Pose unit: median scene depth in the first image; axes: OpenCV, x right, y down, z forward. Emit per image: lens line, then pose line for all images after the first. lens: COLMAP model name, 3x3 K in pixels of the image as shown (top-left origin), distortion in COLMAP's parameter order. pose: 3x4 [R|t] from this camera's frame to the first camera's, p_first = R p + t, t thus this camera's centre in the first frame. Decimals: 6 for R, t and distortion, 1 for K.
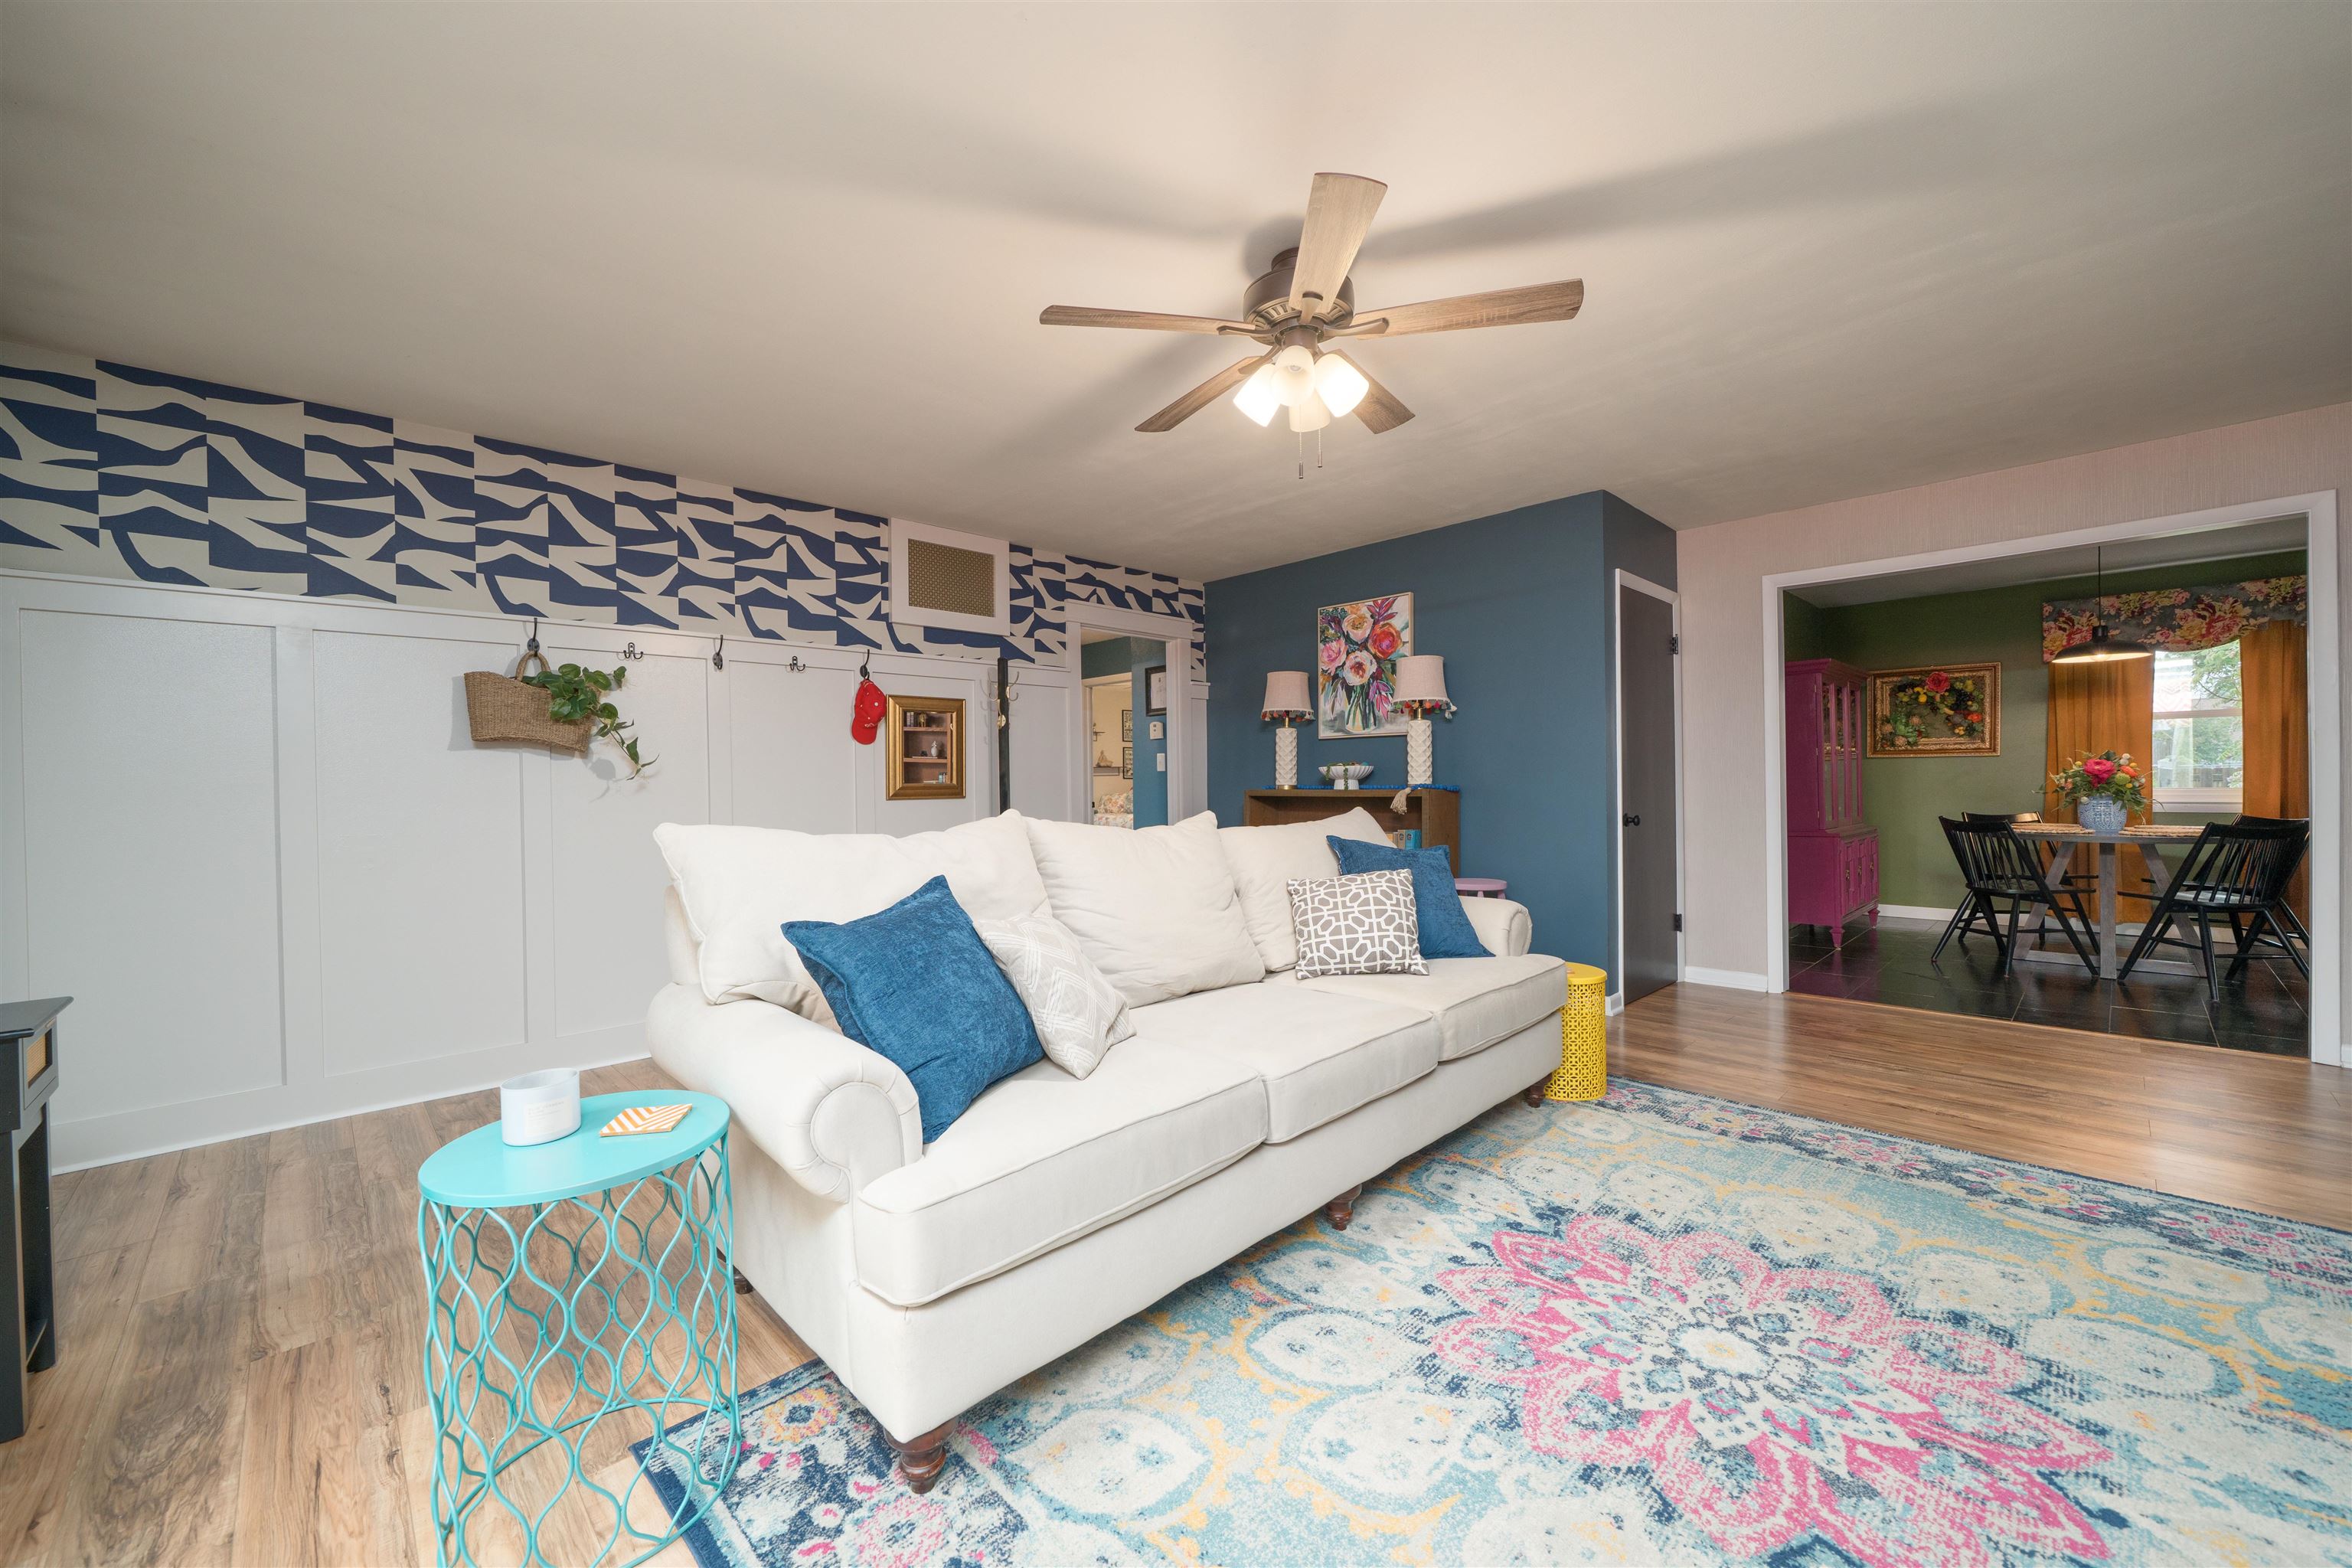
lens RADIAL K [[907.4, 0, 1168.3], [0, 907.4, 783.9], [0, 0, 1]] dist [-0.001003, -0.000084]
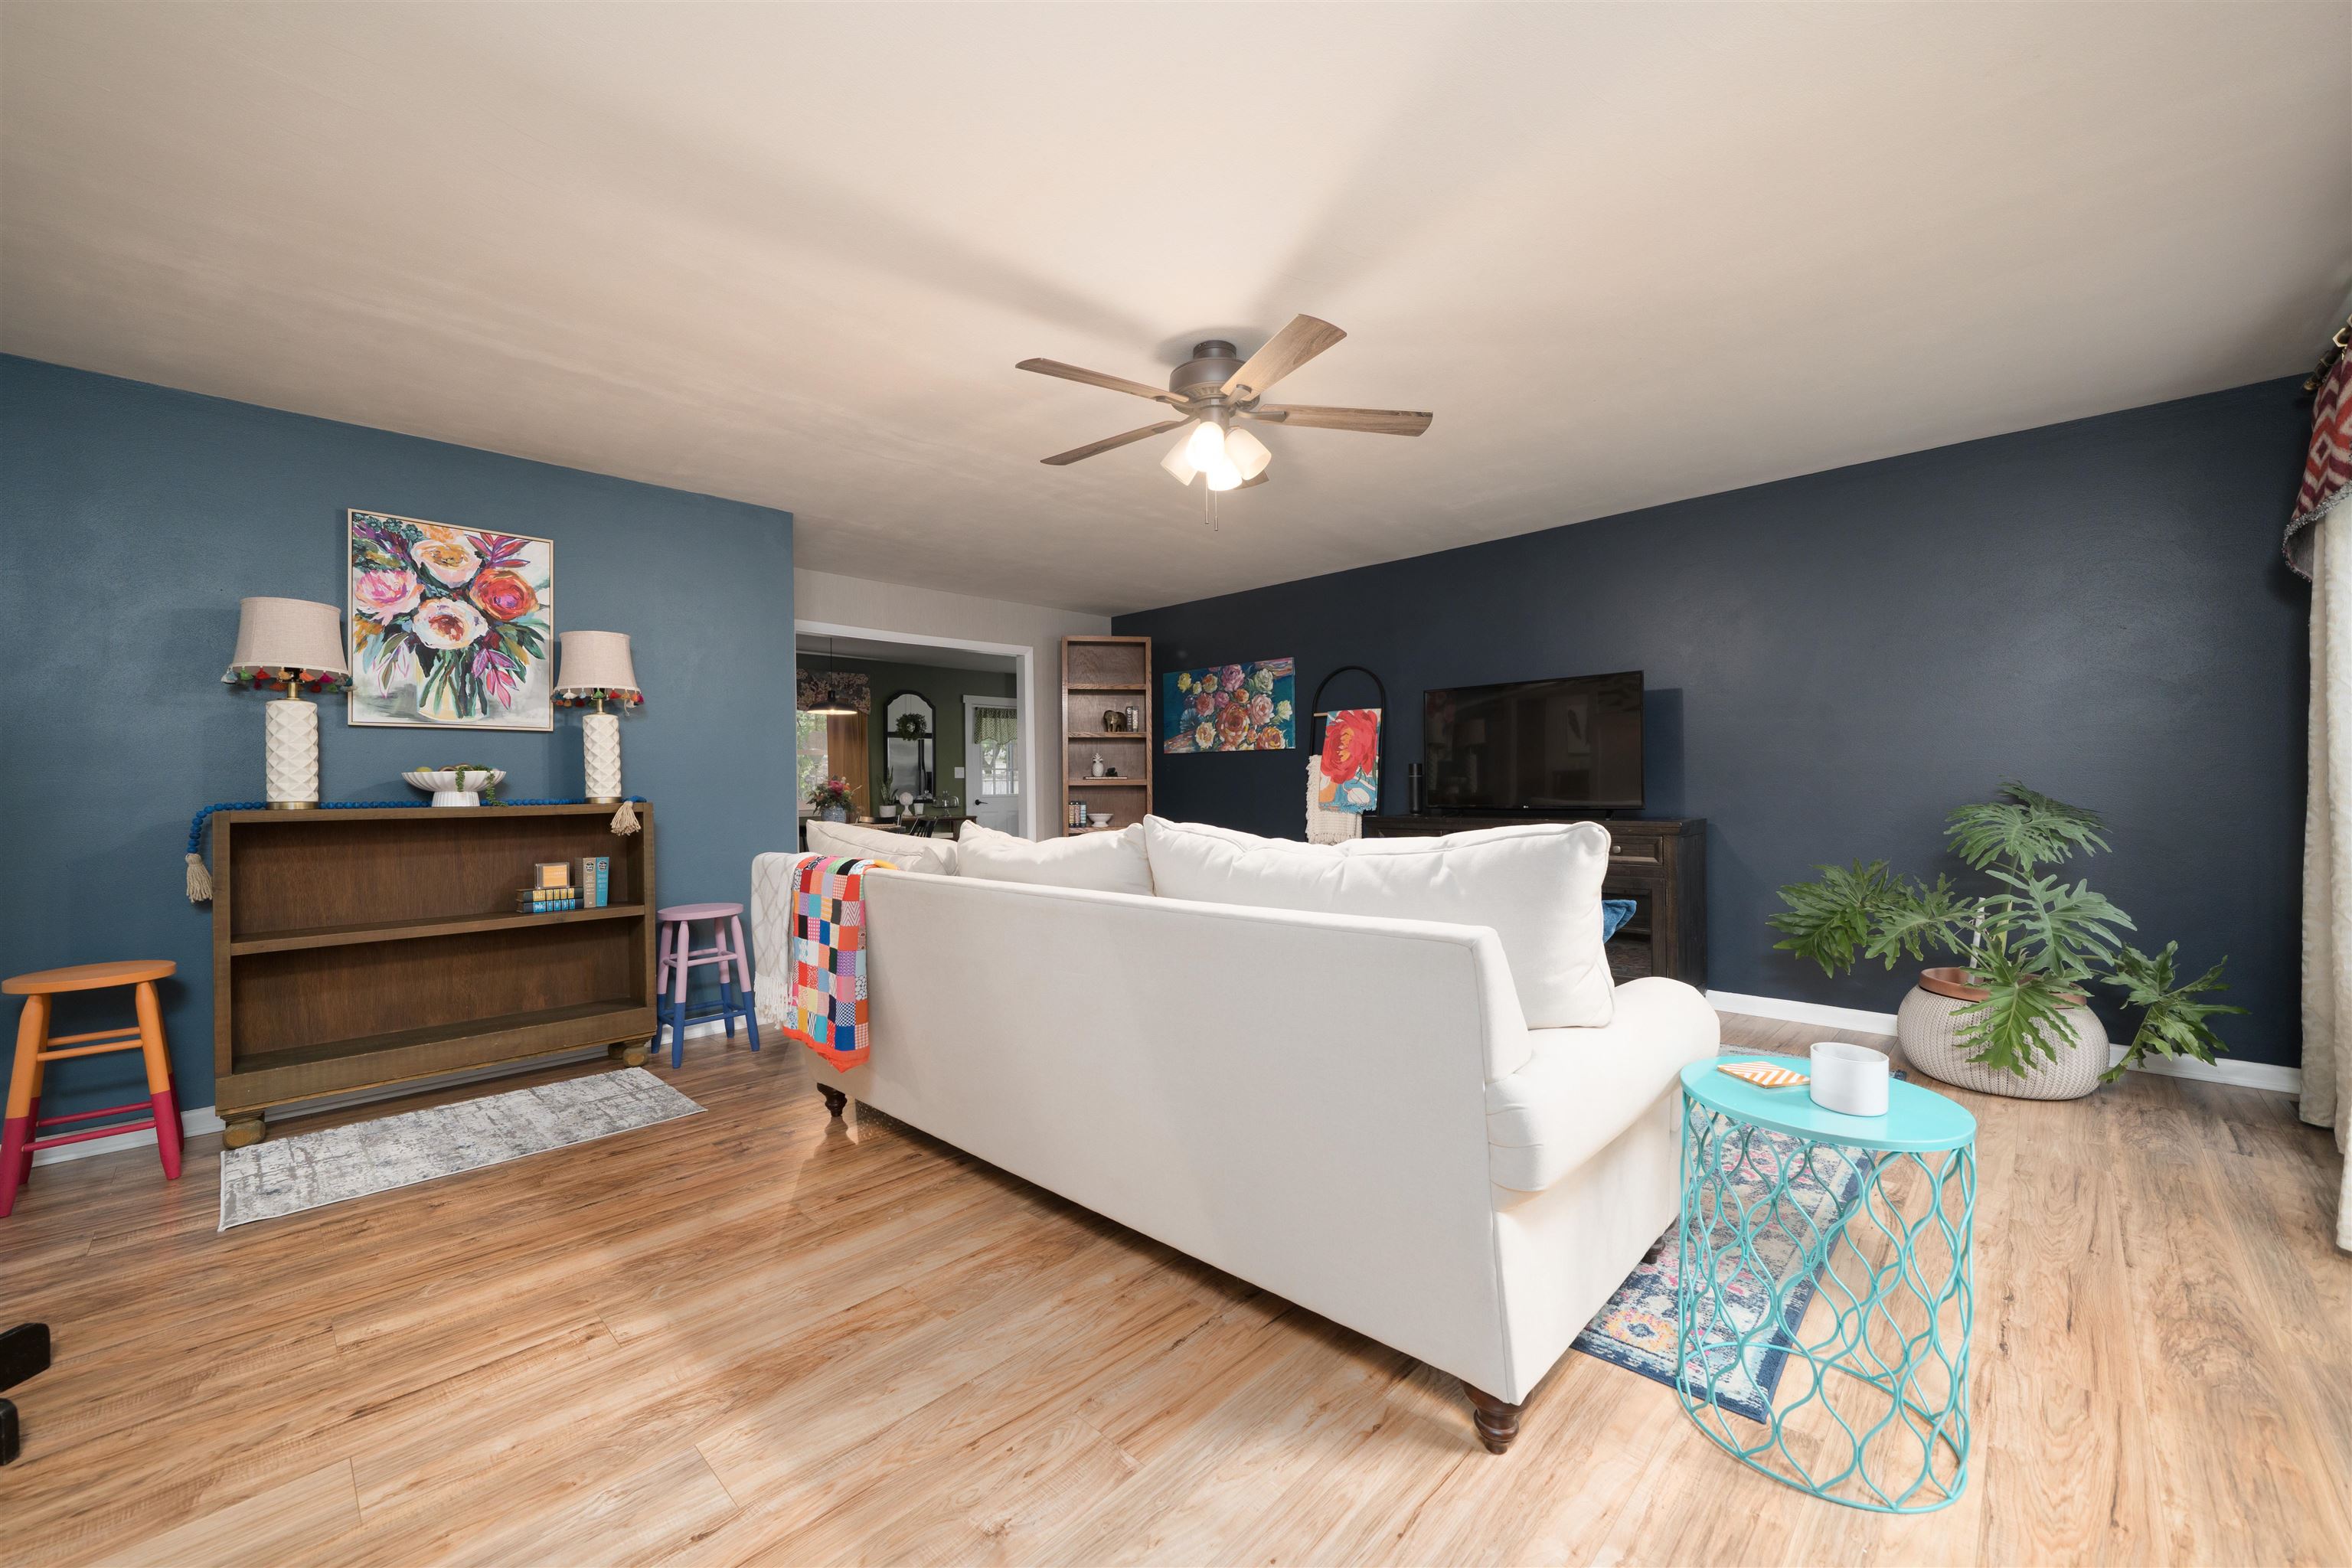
lens RADIAL K [[907.4, 0, 1168.3], [0, 907.4, 783.9], [0, 0, 1]] dist [-0.001003, -0.000084]
pose [[-0.033815, 0.013231, 0.999341, -0.472849], [0.013511, 0.999827, -0.012780, 0.004841], [-0.999337, 0.013070, -0.033988, 0.500502]]
